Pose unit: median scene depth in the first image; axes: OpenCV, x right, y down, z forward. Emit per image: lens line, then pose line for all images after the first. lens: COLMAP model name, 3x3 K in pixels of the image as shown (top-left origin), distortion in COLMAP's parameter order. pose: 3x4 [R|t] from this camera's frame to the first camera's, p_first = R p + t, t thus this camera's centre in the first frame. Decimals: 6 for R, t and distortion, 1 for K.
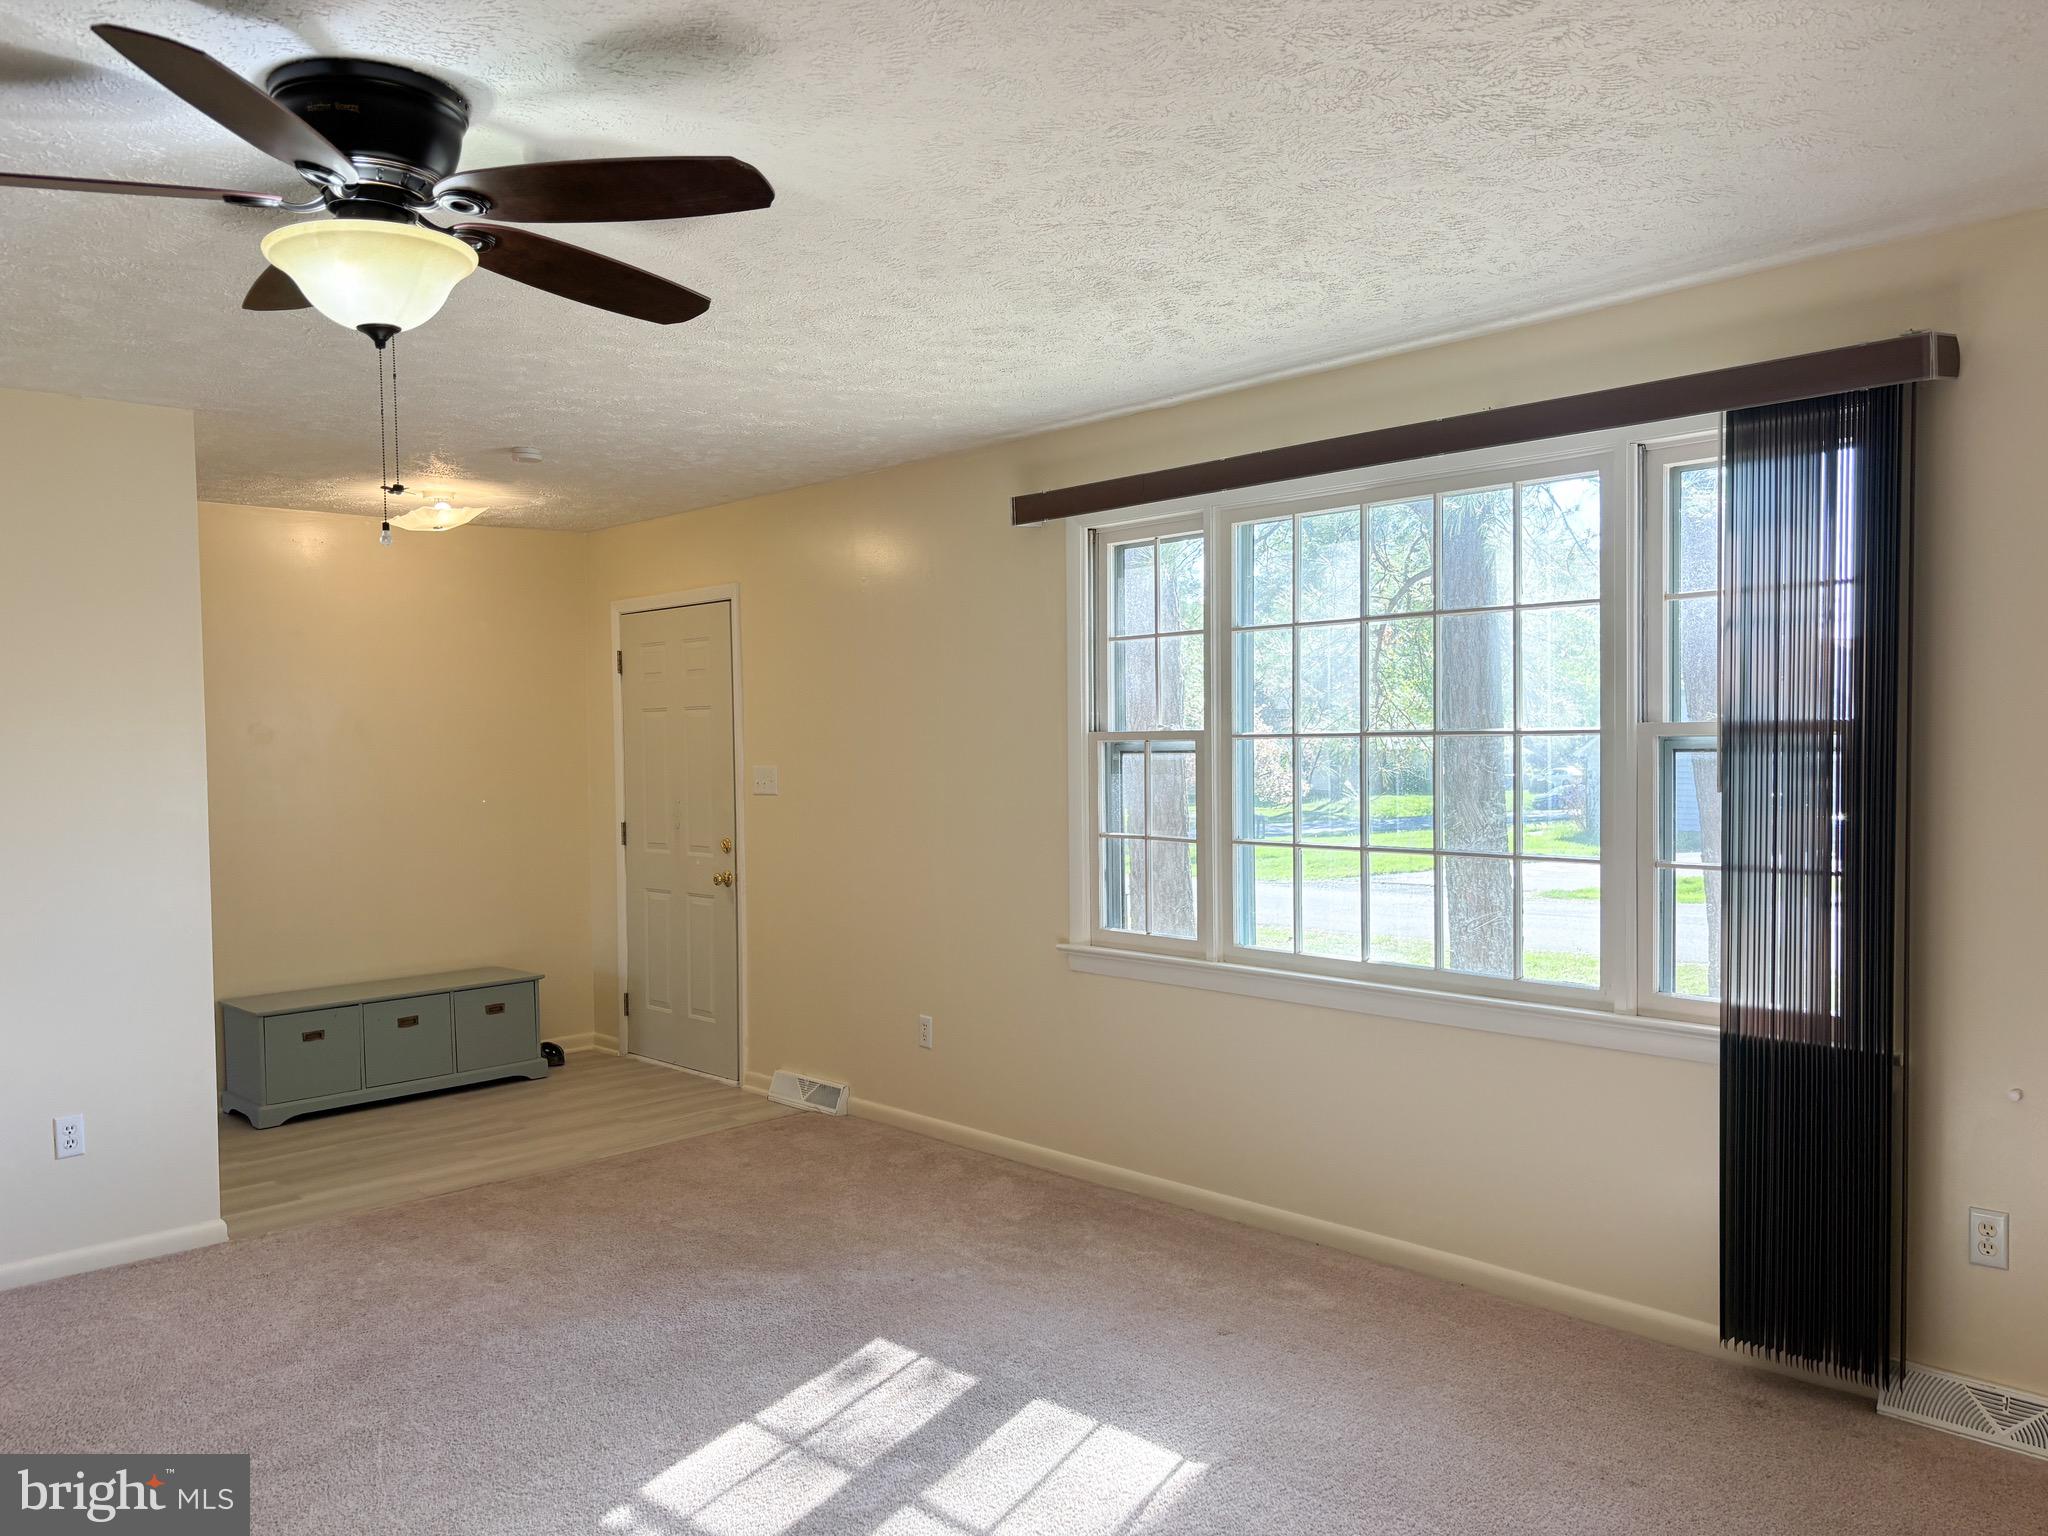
lens RADIAL K [[1528.5, 0, 1024.0], [0, 1528.5, 775.4], [0, 0, 1]] dist [0.031795, -0.014200]
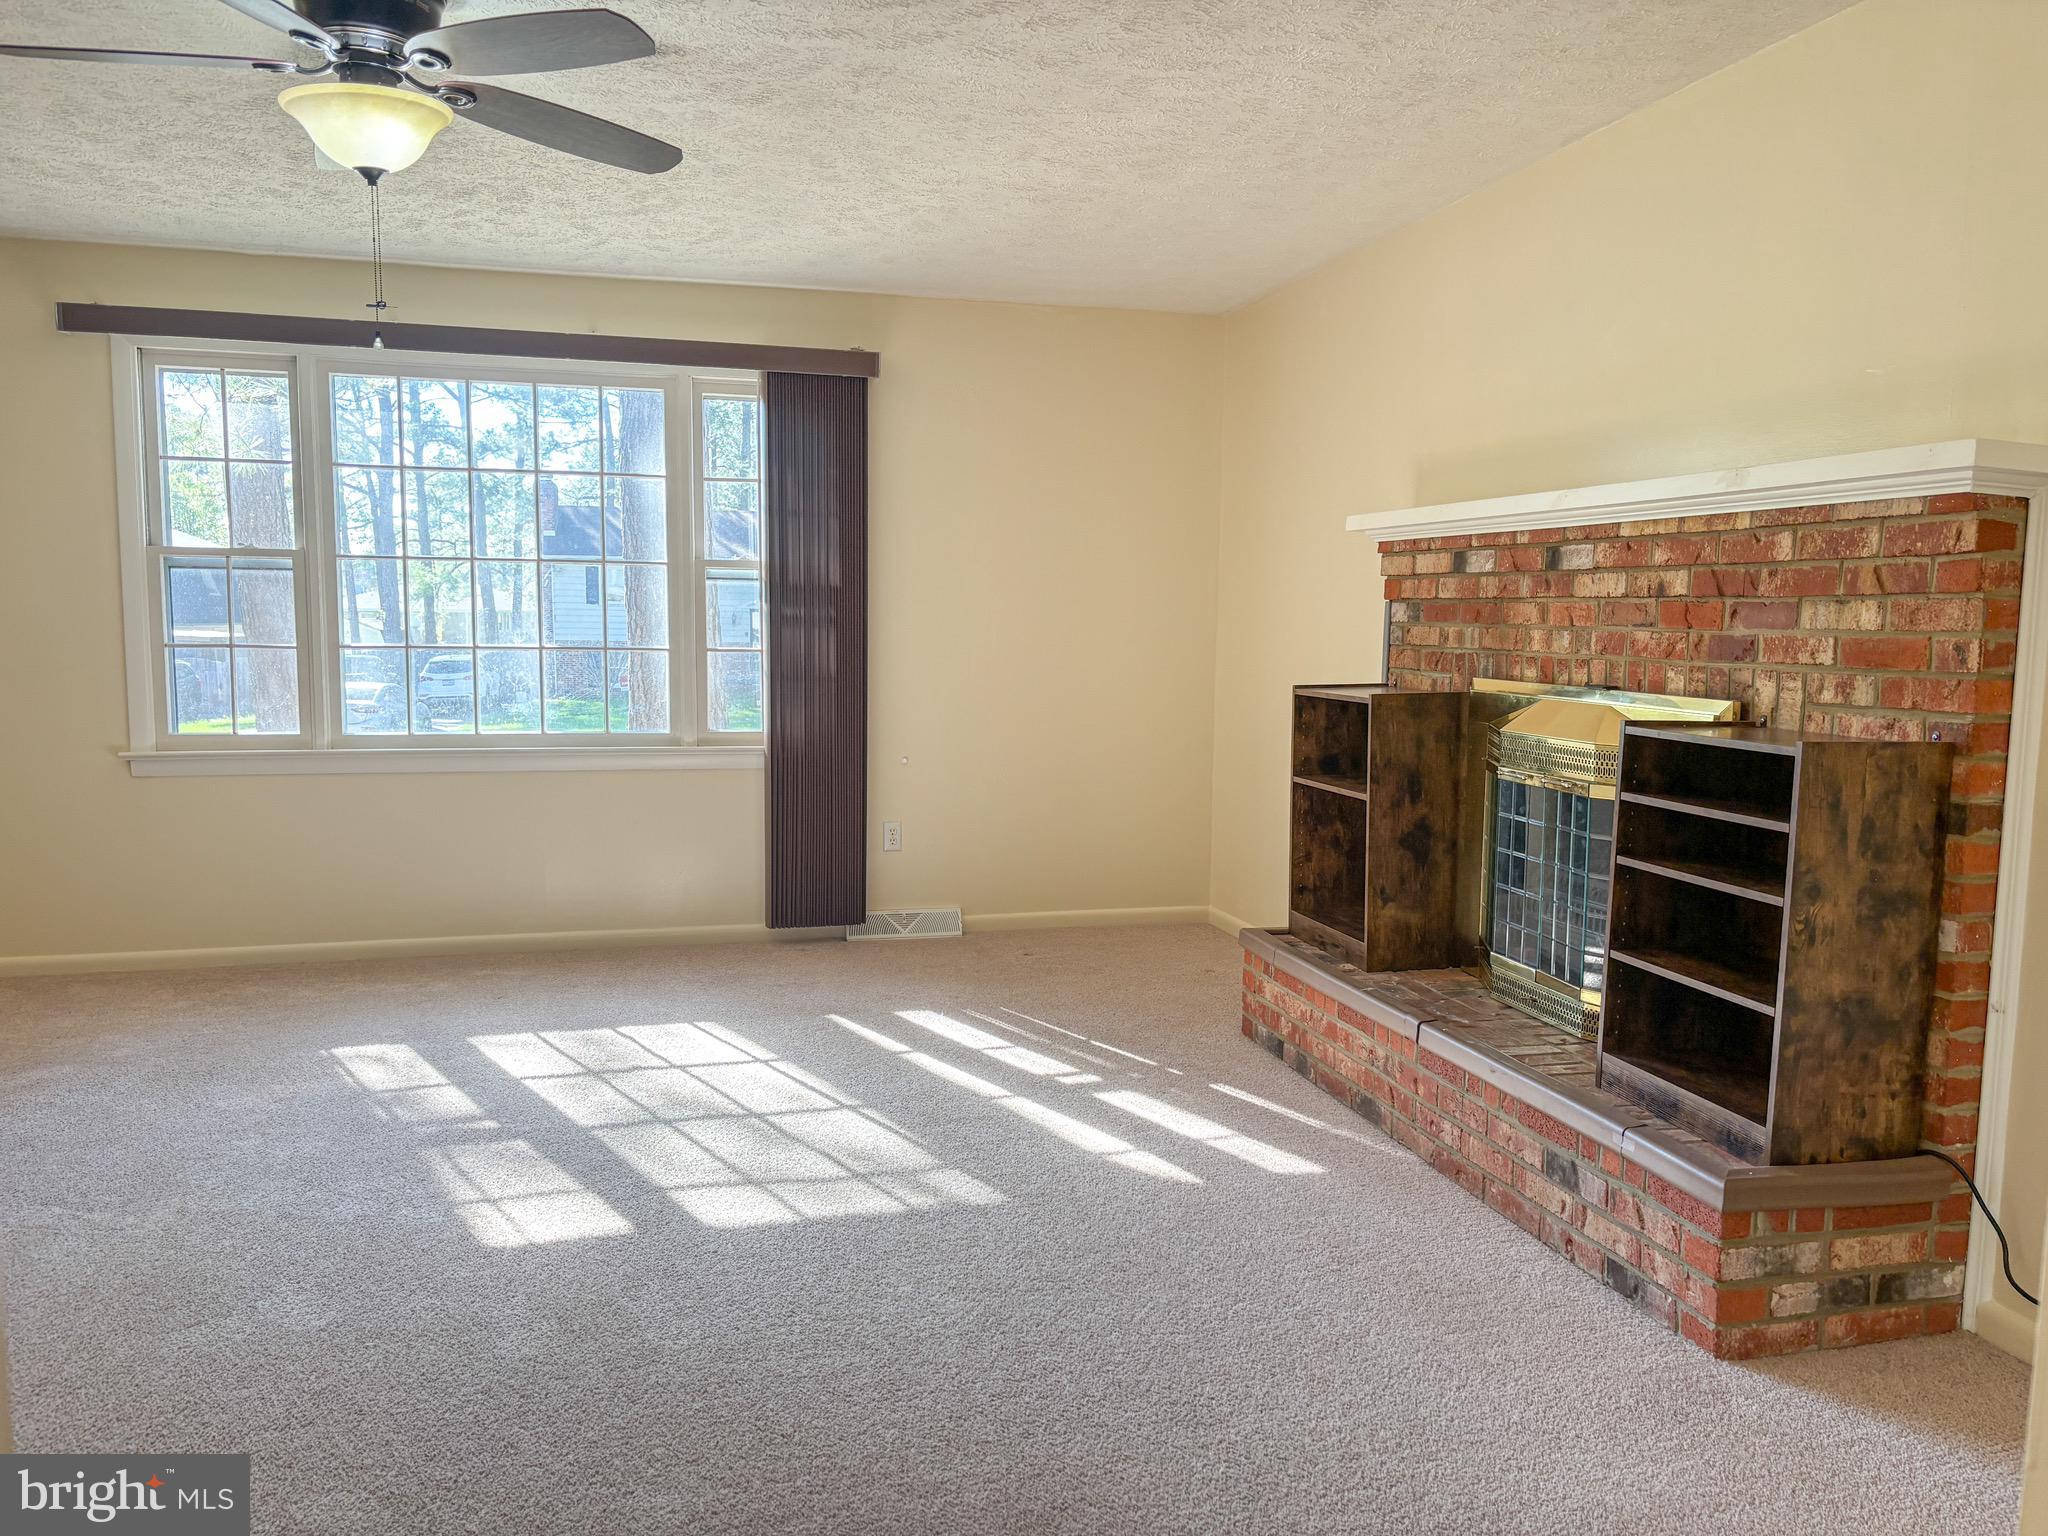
lens RADIAL K [[1528.5, 0, 1031.1], [0, 1528.5, 755.9], [0, 0, 1]] dist [0.031795, -0.014200]
pose [[0.486372, -0.059815, 0.871702, -0.631237], [0.005917, 0.997857, 0.065170, 0.052308], [-0.873732, -0.026539, 0.485684, -0.044644]]
